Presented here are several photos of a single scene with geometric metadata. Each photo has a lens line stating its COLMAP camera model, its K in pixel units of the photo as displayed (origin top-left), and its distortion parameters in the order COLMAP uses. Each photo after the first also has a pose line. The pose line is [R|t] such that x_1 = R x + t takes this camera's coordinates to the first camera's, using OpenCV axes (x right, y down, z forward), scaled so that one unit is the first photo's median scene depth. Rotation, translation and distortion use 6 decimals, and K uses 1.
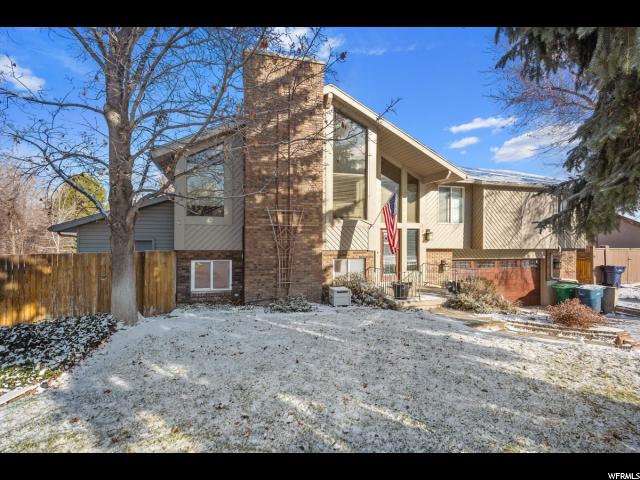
lens RADIAL K [[352.8, 0, 320.0], [0, 352.8, 238.6], [0, 0, 1]] dist [0.002756, 0.000245]
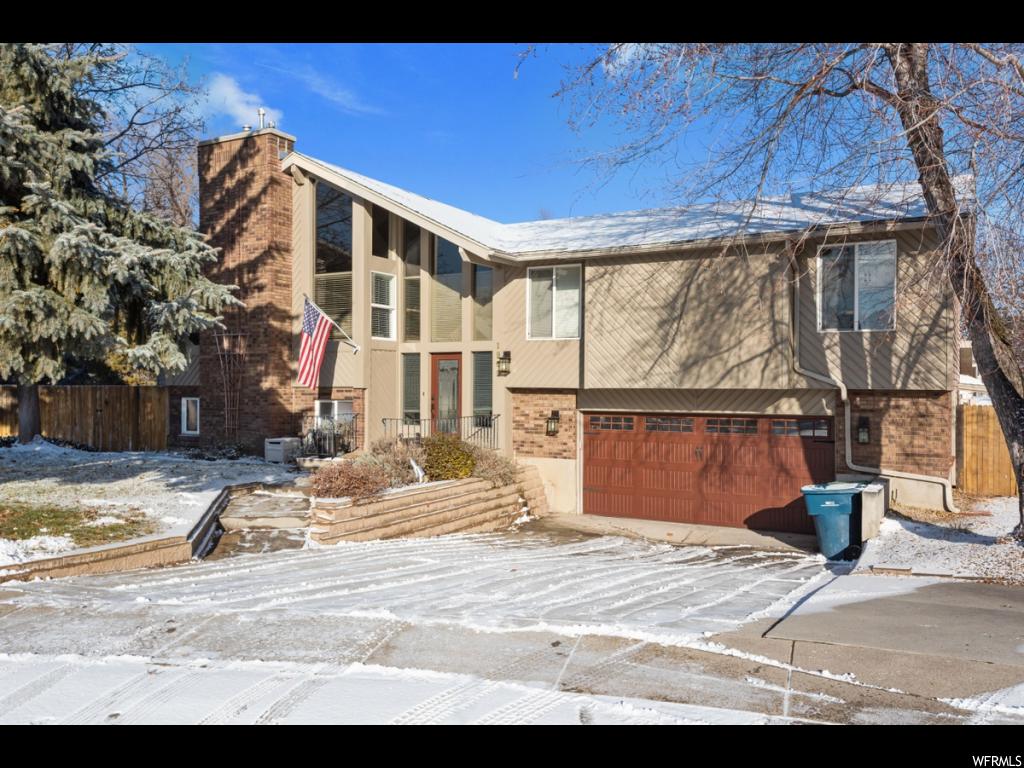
lens RADIAL K [[836.9, 0, 511.8], [0, 836.9, 385.0], [0, 0, 1]] dist [-0.002645, -0.003200]
pose [[0.696826, -0.005425, -0.717220, 1.455744], [-0.002310, 0.999949, -0.009809, 0.043573], [0.717237, 0.008492, 0.696778, 0.139894]]
